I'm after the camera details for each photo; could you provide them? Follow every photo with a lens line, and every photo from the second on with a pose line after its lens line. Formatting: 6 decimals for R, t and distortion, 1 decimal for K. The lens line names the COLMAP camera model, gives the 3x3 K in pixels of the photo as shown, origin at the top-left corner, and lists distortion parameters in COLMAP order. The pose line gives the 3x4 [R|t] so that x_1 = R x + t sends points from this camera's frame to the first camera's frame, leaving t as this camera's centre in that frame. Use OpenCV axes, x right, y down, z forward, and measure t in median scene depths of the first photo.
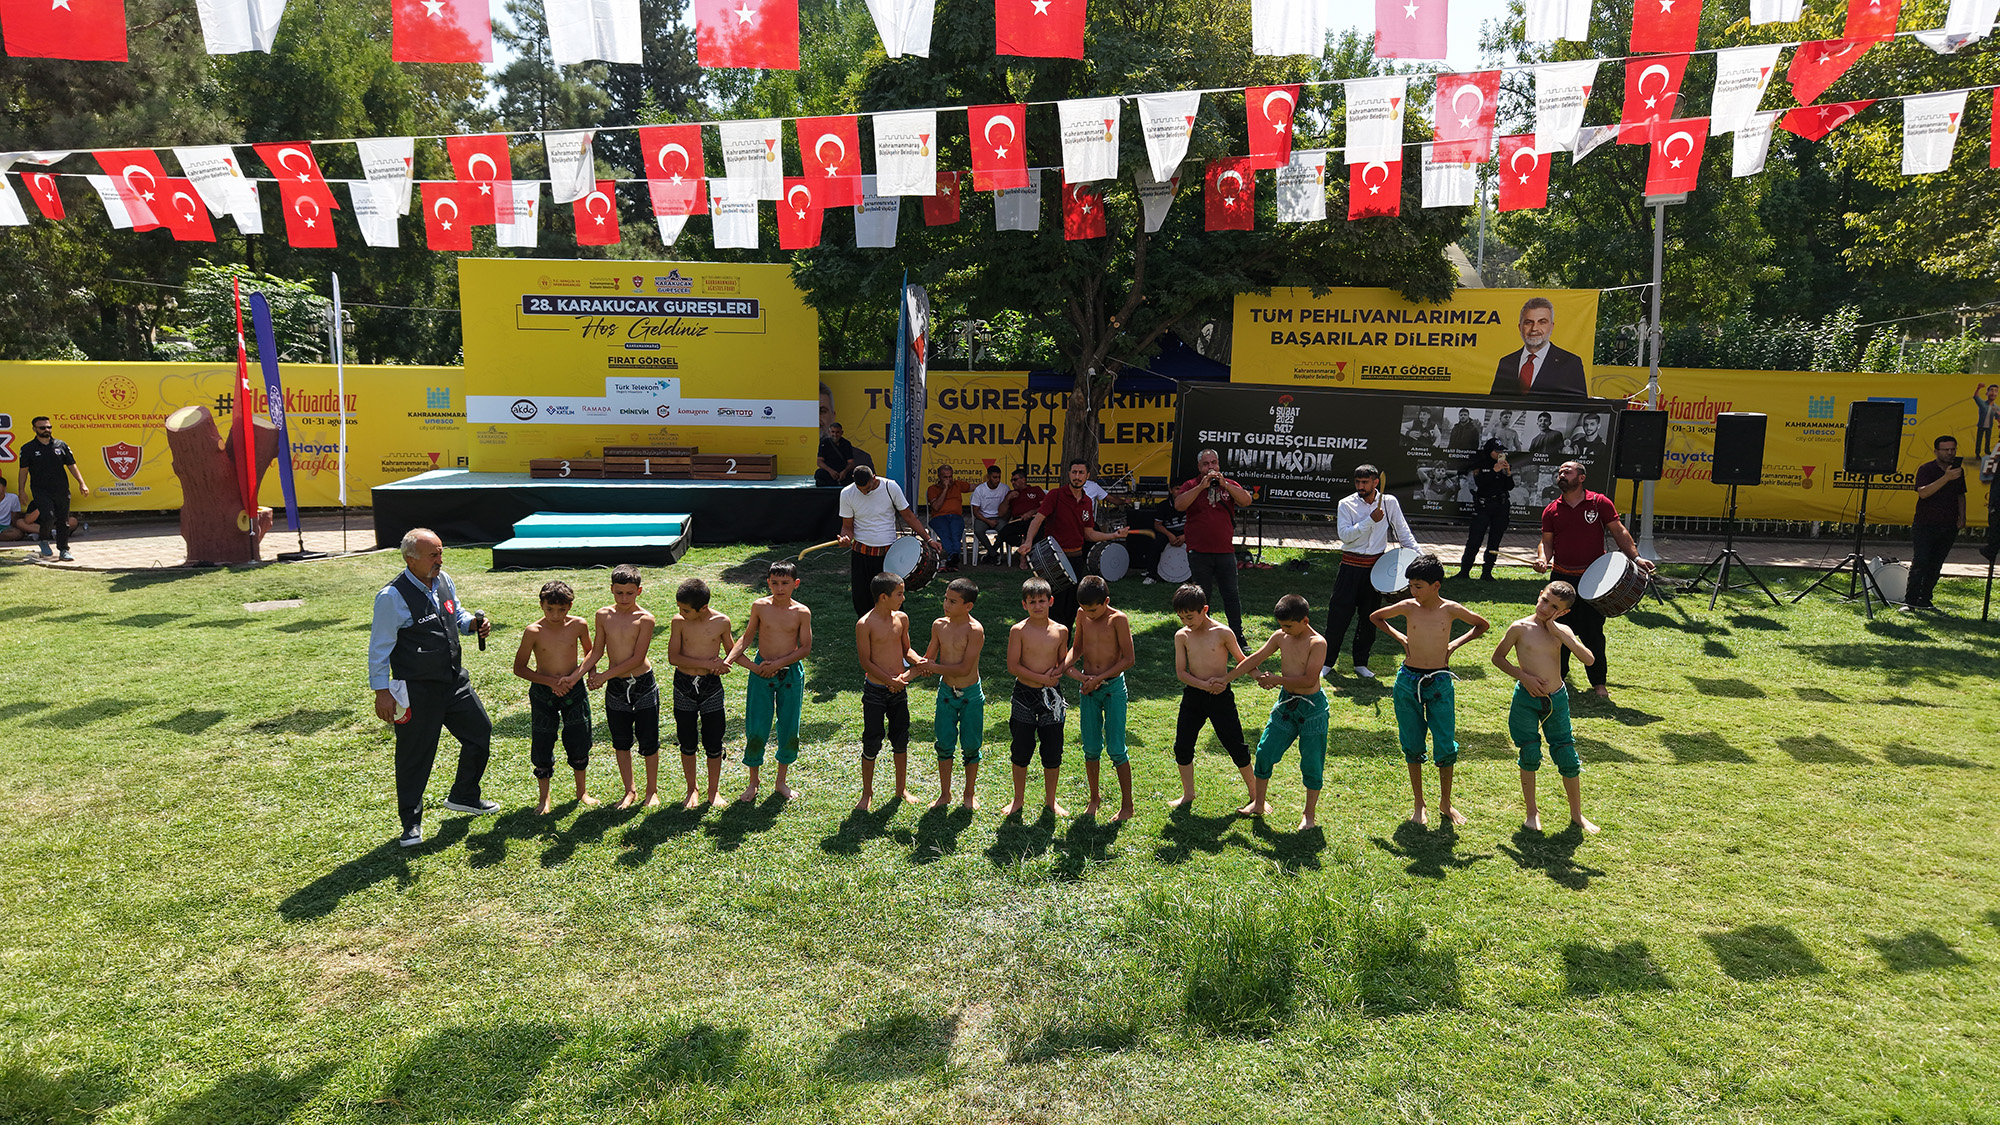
lens RADIAL K [[1392.8, 0, 996.6], [0, 1392.8, 573.9], [0, 0, 1]] dist [0.044081, -0.006082]
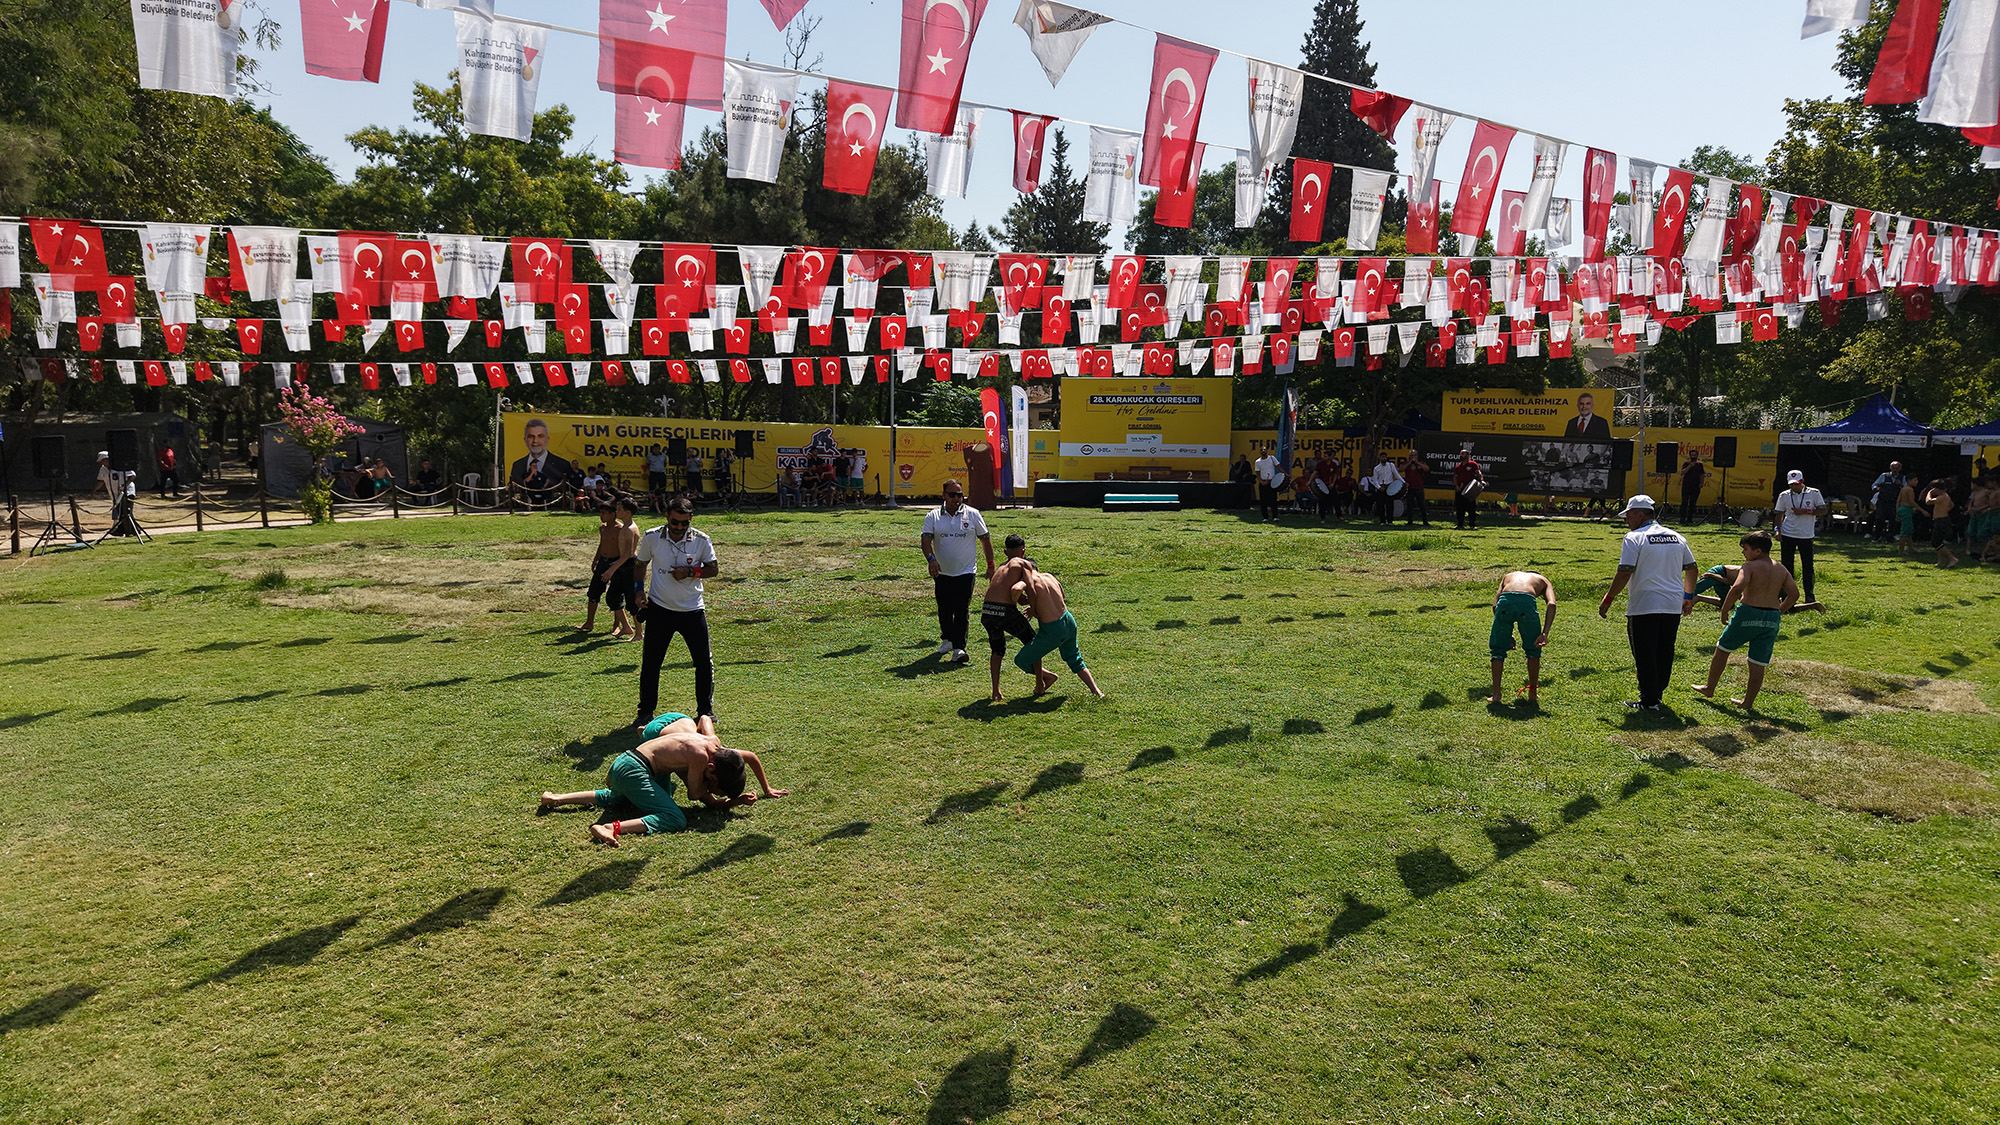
lens RADIAL K [[1392.8, 0, 998.2], [0, 1392.8, 562.6], [0, 0, 1]] dist [0.044081, -0.006082]
pose [[0.983464, 0.017655, -0.180242, -0.118969], [-0.030649, 0.997107, -0.069563, 0.246730], [0.178492, 0.073937, 0.981159, -1.287961]]
